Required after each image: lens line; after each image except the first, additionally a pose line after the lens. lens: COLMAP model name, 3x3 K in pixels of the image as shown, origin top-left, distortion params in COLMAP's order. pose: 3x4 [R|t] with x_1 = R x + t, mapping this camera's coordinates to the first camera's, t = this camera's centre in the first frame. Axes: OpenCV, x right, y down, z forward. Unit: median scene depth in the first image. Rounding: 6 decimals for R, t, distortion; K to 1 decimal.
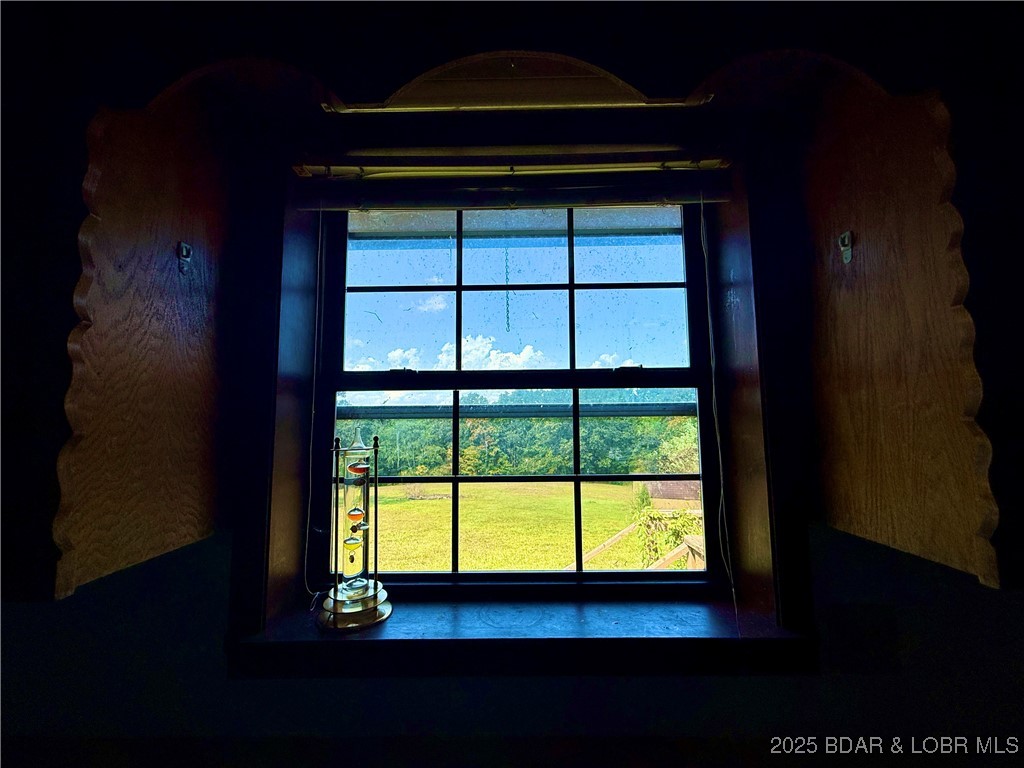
lens RADIAL K [[411.2, 0, 512.0], [0, 411.2, 384.0], [0, 0, 1]] dist [-0.000433, -0.000097]
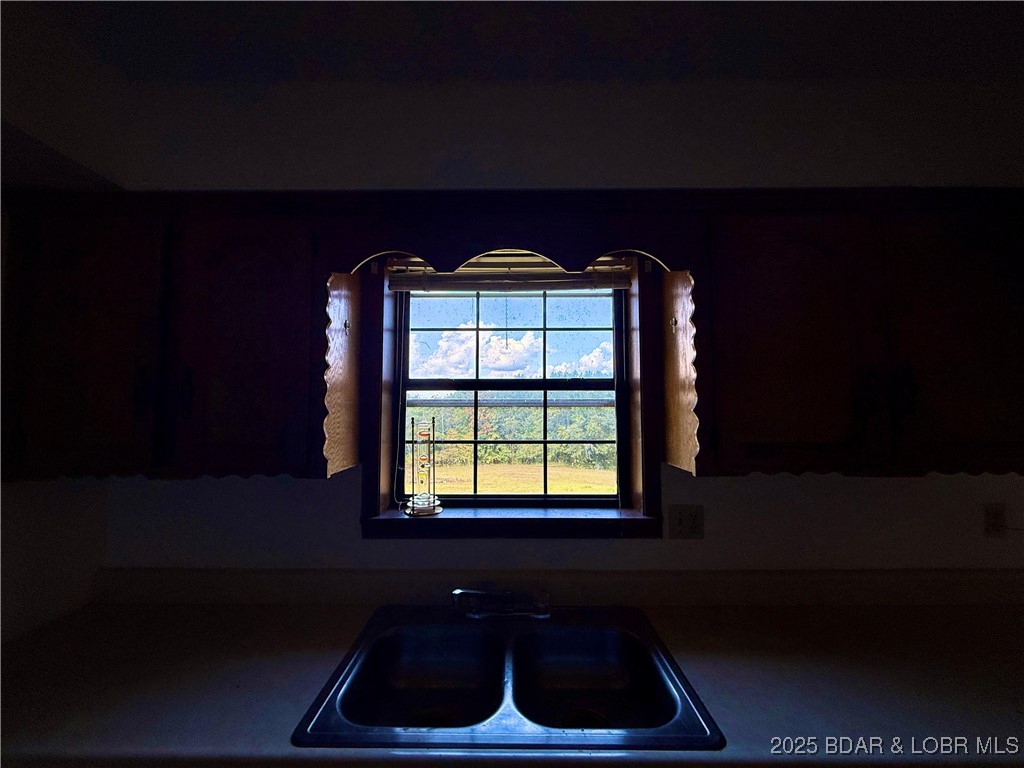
lens RADIAL K [[411.2, 0, 512.0], [0, 411.2, 384.0], [0, 0, 1]] dist [-0.000433, -0.000097]
pose [[0.999960, 0.008568, 0.002387, 0.011082], [-0.008641, 0.999442, 0.032272, -0.072523], [-0.002109, -0.032291, 0.999476, -0.738500]]
